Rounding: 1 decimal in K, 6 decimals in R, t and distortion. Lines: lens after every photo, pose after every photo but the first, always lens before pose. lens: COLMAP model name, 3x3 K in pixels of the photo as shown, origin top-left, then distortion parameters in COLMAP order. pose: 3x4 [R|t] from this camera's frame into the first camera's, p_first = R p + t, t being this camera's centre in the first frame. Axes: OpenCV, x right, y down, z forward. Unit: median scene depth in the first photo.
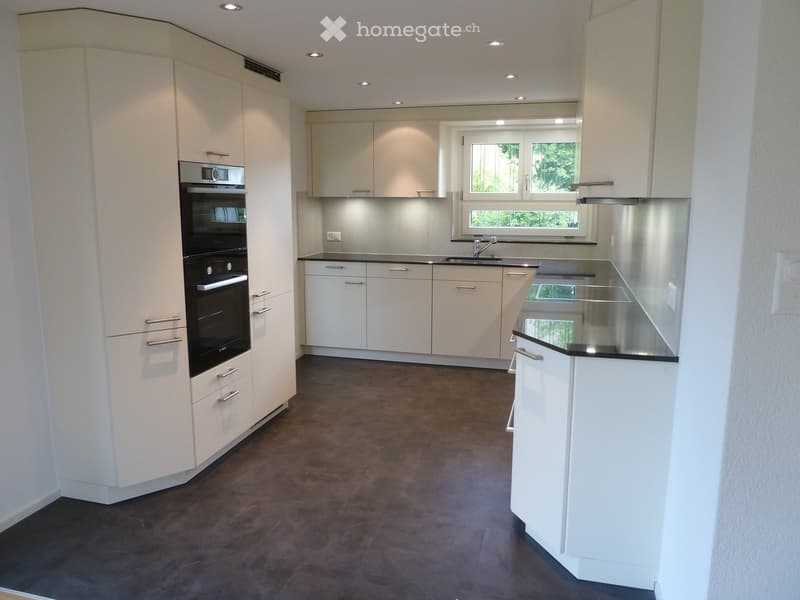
lens RADIAL K [[601.2, 0, 400.0], [0, 601.2, 300.0], [0, 0, 1]] dist [-0.027860, 0.000312]
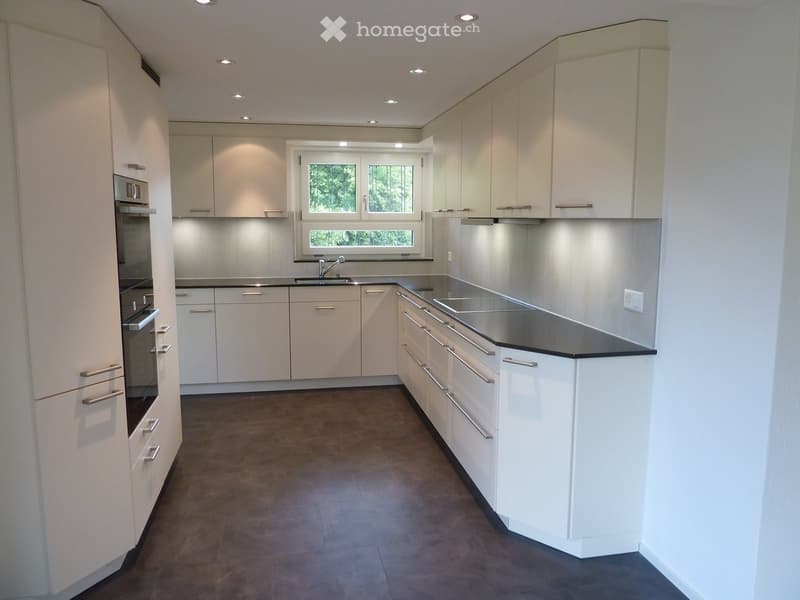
lens RADIAL K [[601.2, 0, 400.0], [0, 601.2, 300.0], [0, 0, 1]] dist [-0.027860, 0.000312]
pose [[0.896274, -0.060275, 0.439385, -0.208656], [0.073945, 0.997163, -0.014046, -0.010700], [-0.437292, 0.045080, 0.898189, 0.055192]]
